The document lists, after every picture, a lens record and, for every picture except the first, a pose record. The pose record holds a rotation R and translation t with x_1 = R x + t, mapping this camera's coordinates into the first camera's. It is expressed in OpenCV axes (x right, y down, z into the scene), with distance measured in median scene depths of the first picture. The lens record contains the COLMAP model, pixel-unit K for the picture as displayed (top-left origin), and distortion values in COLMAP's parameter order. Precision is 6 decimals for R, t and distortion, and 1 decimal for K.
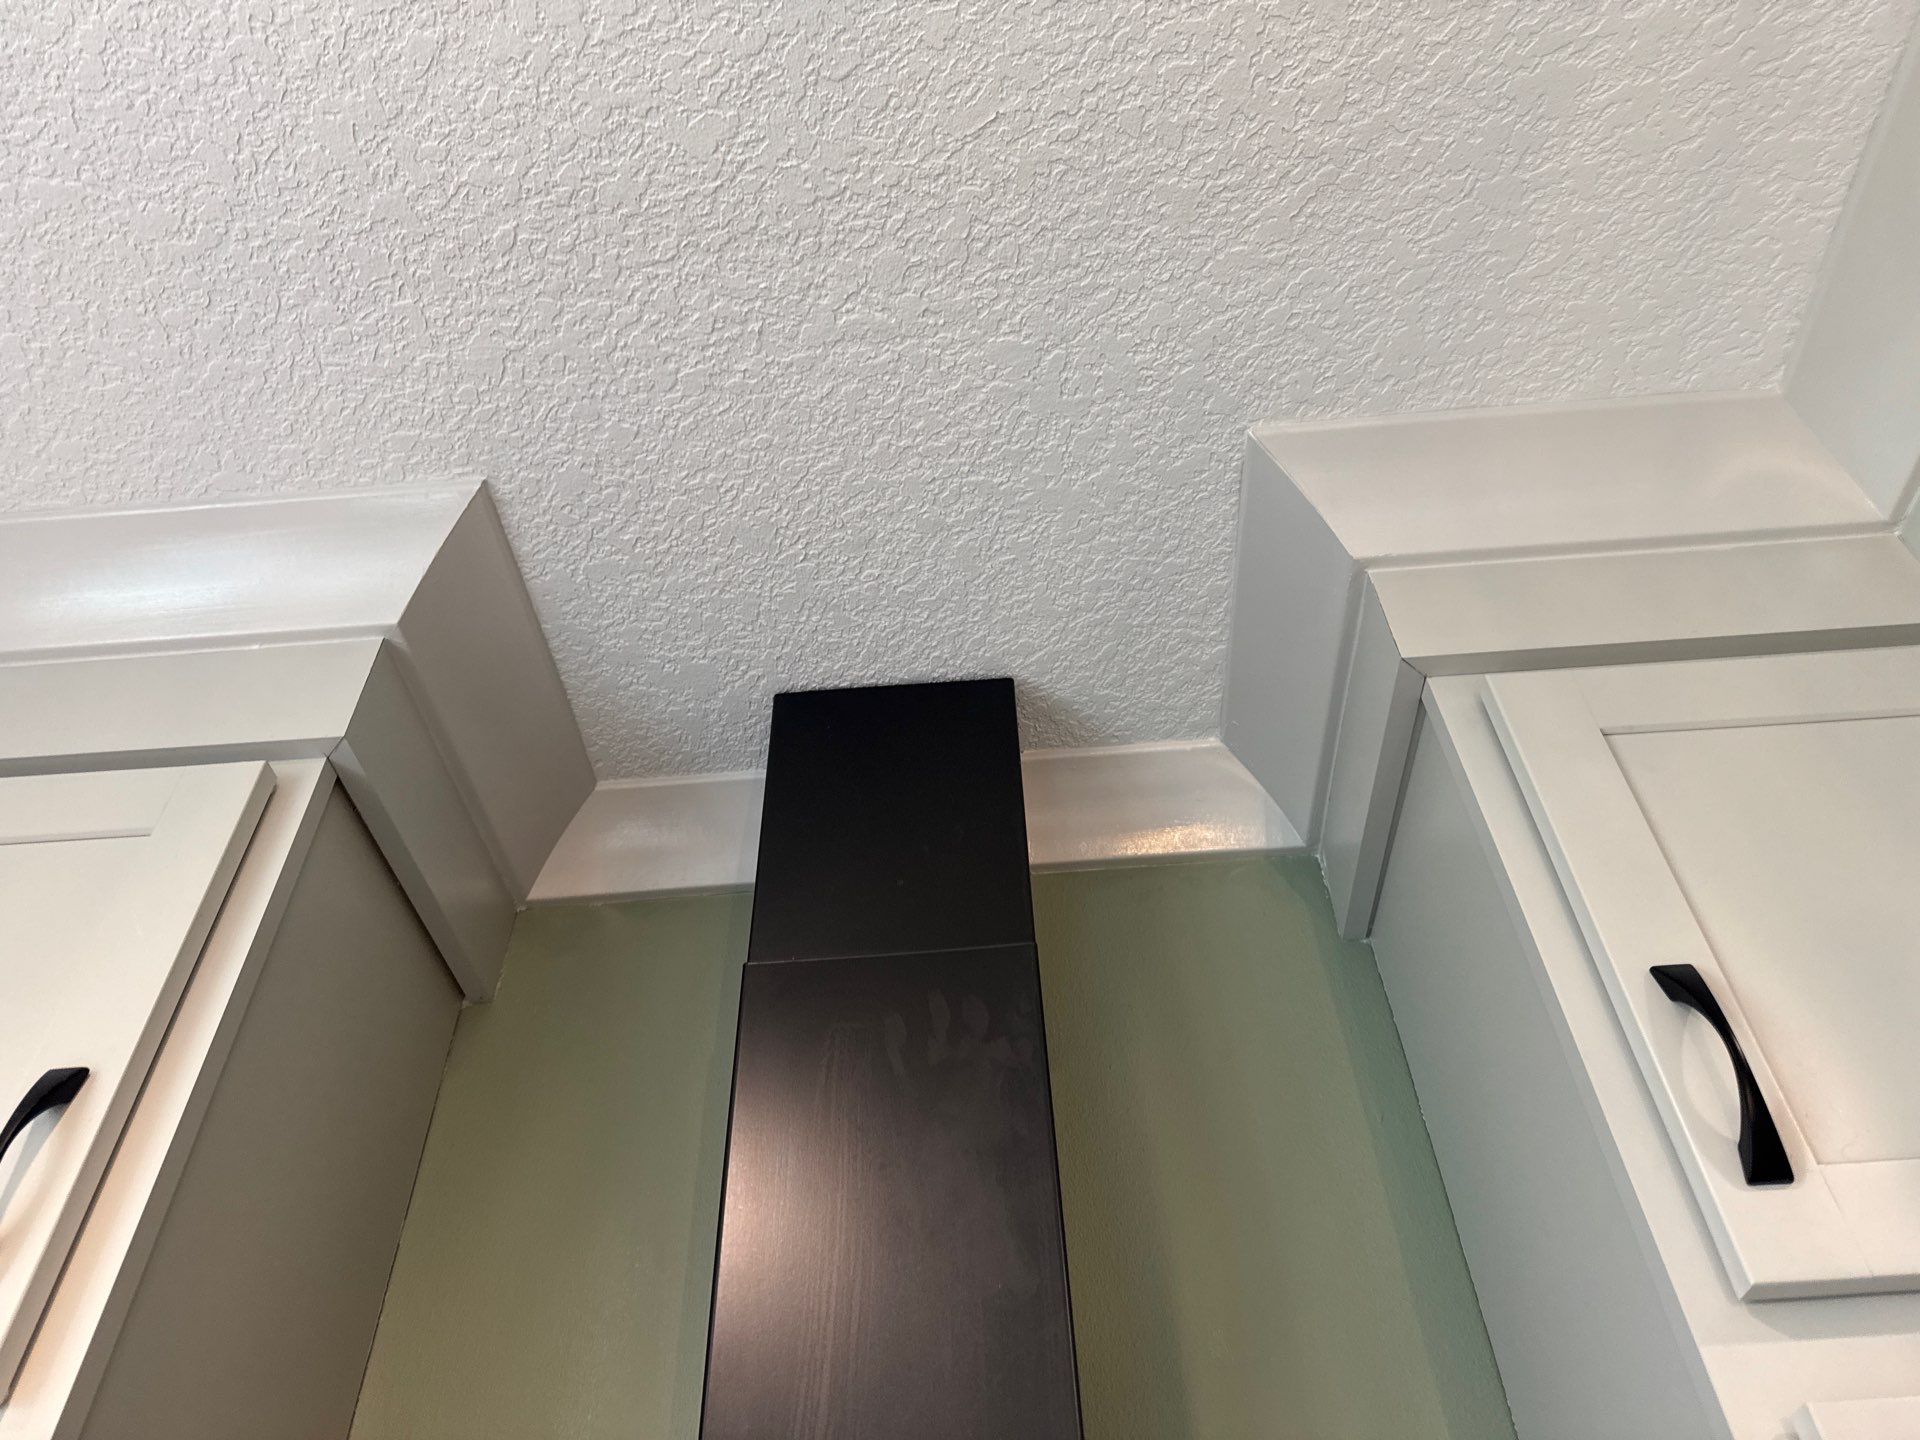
lens RADIAL K [[1351.7, 0, 963.4], [0, 1351.7, 720.8], [0, 0, 1]] dist [0.002828, -0.059274]
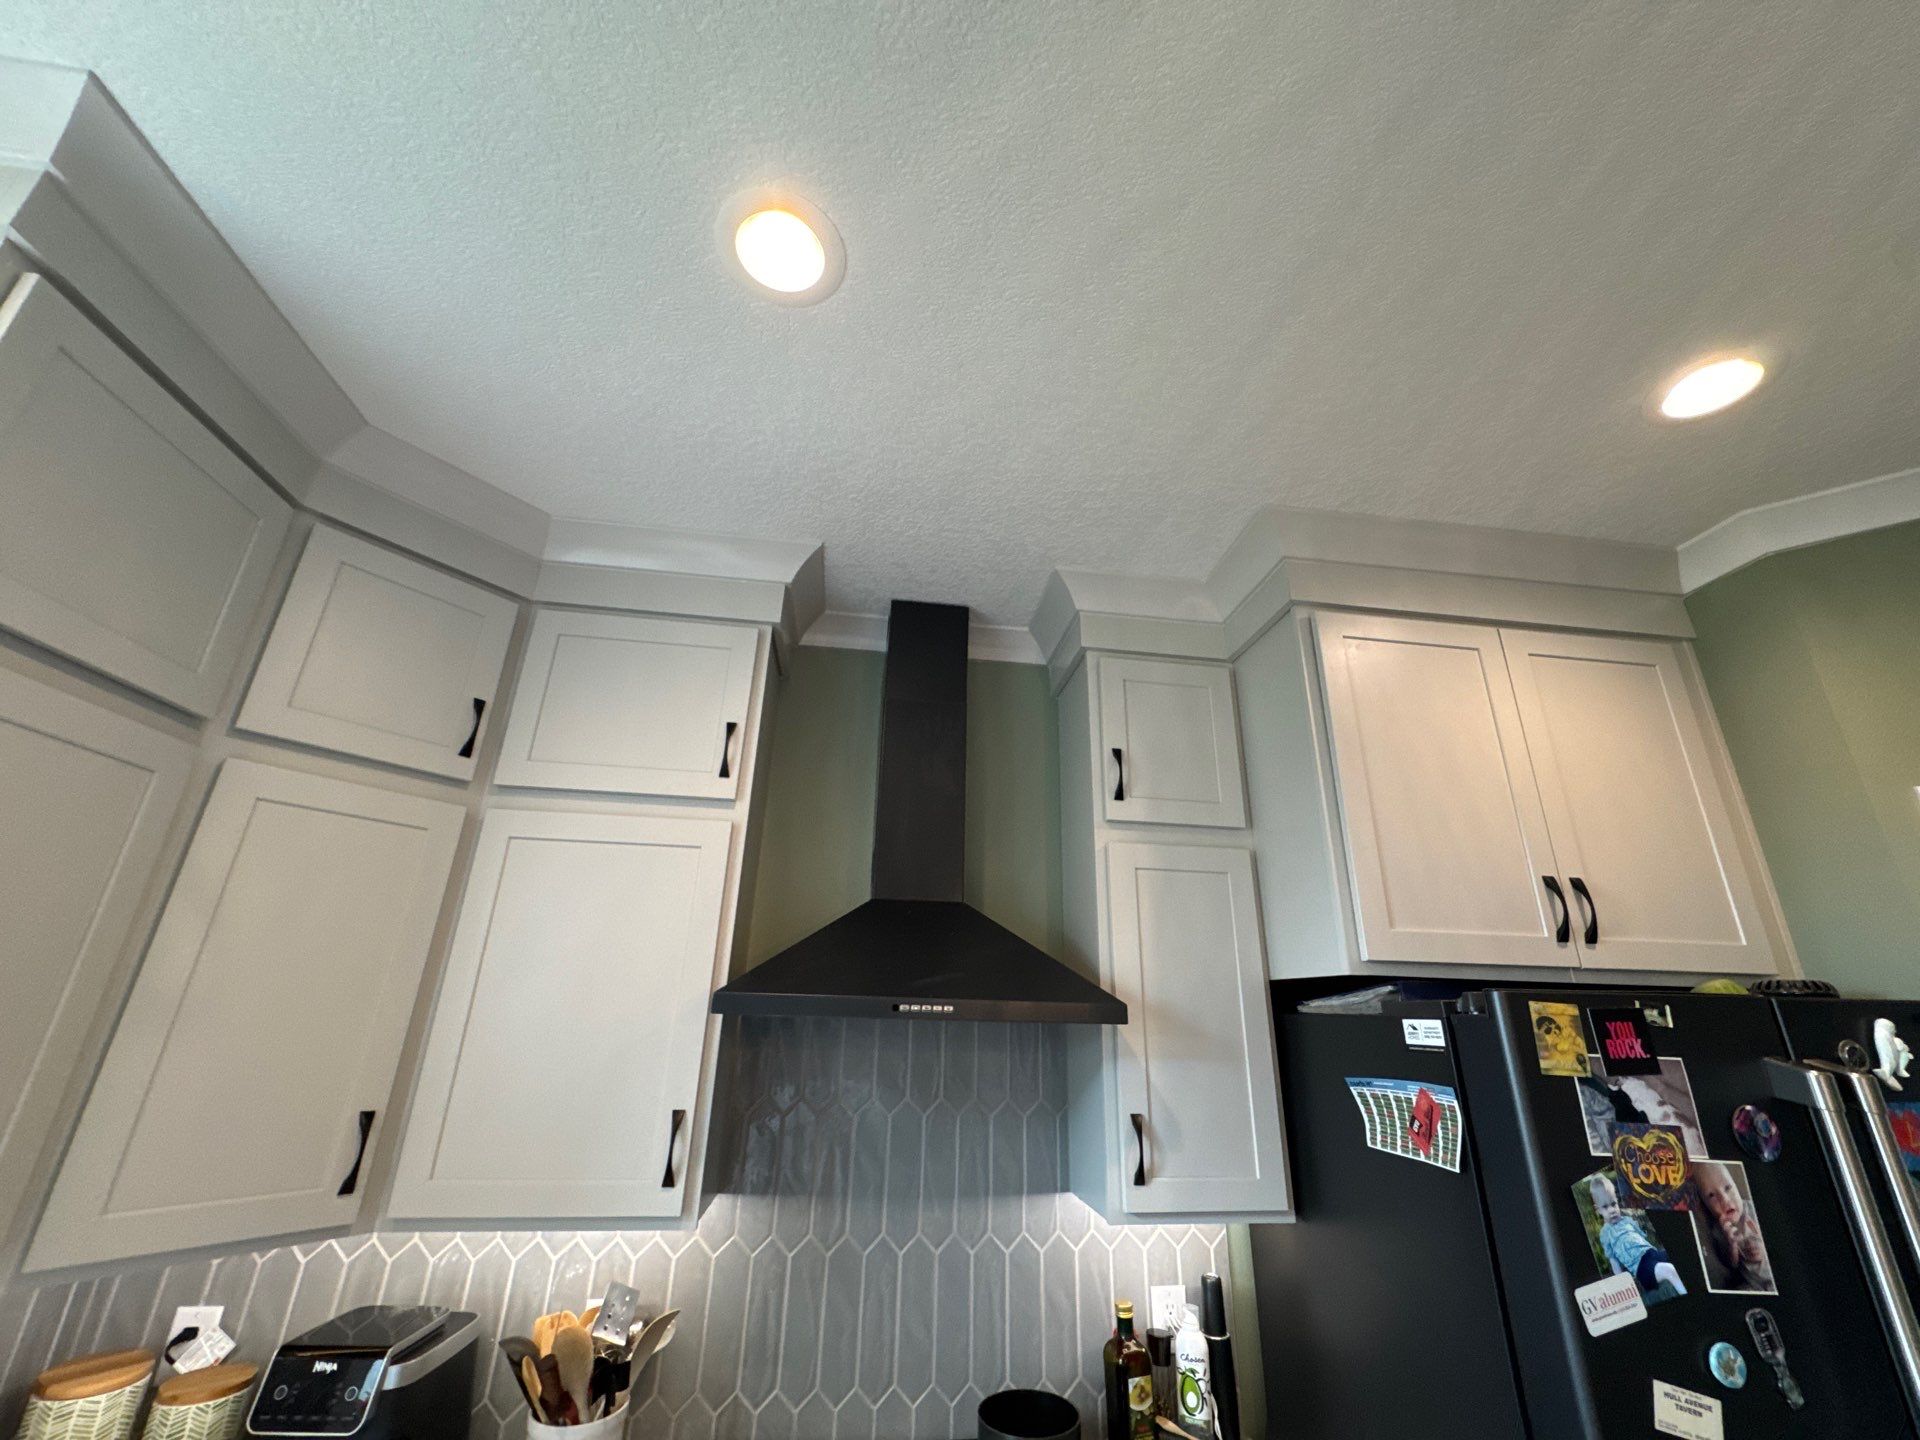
lens RADIAL K [[767.5, 0, 962.5], [0, 767.5, 722.2], [0, 0, 1]] dist [-0.000061, -0.000453]
pose [[0.978954, 0.125163, 0.161195, -0.275961], [-0.179096, 0.905580, 0.384512, -0.560747], [-0.097849, -0.405288, 0.908937, -0.867318]]
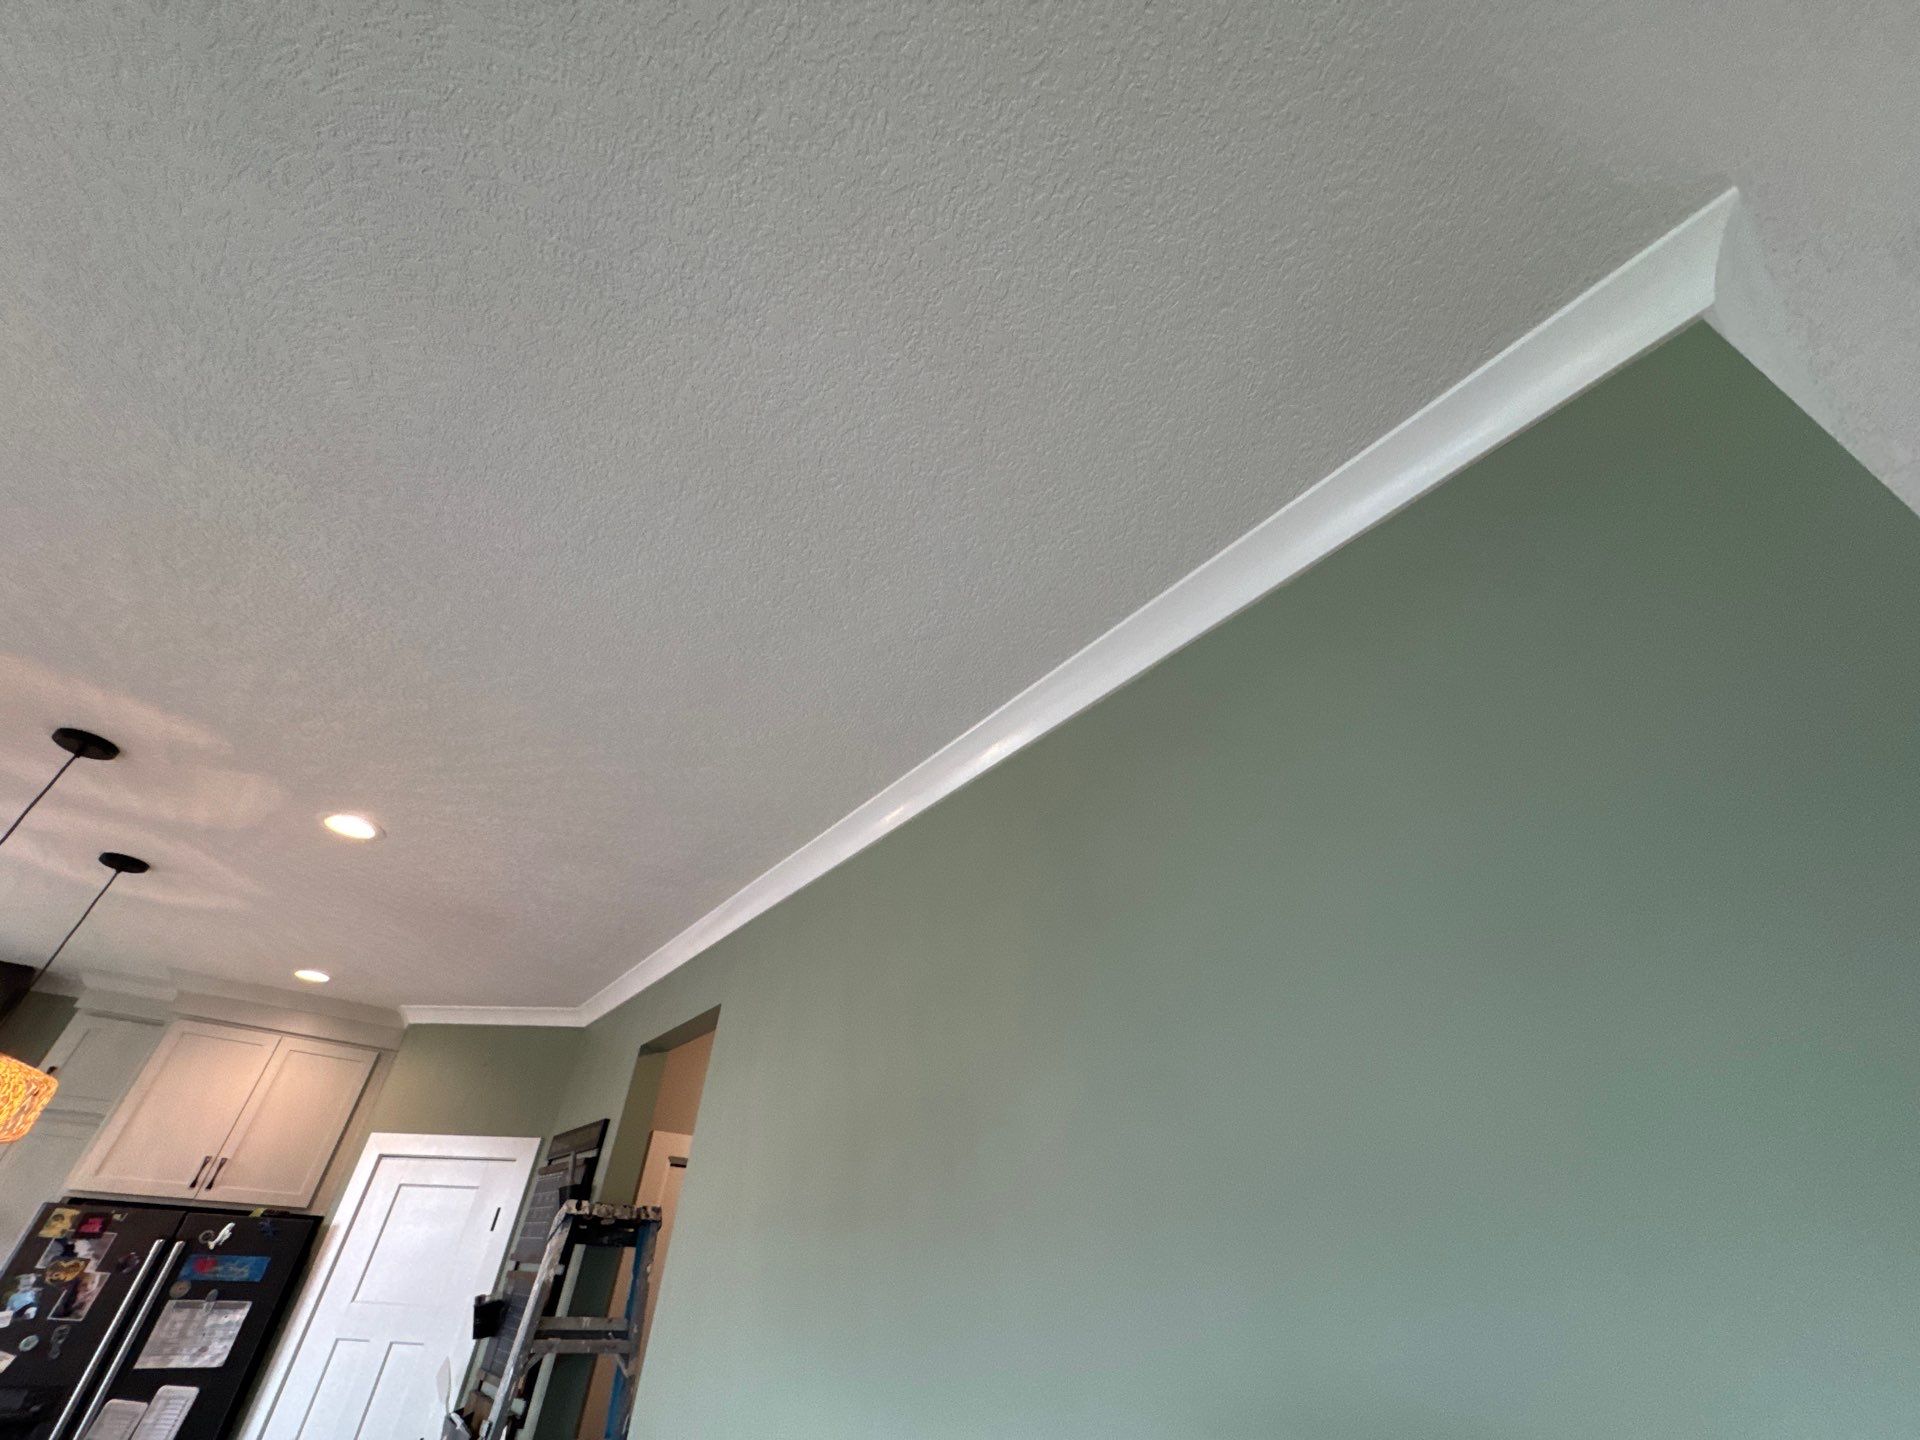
lens RADIAL K [[769.0, 0, 960.0], [0, 769.0, 720.0], [0, 0, 1]] dist [-0.000315, -0.000112]
pose [[0.719807, 0.466068, 0.514450, 0.888455], [-0.528878, 0.848221, -0.028454, -3.508027], [-0.449629, -0.251600, 0.857048, -3.991548]]
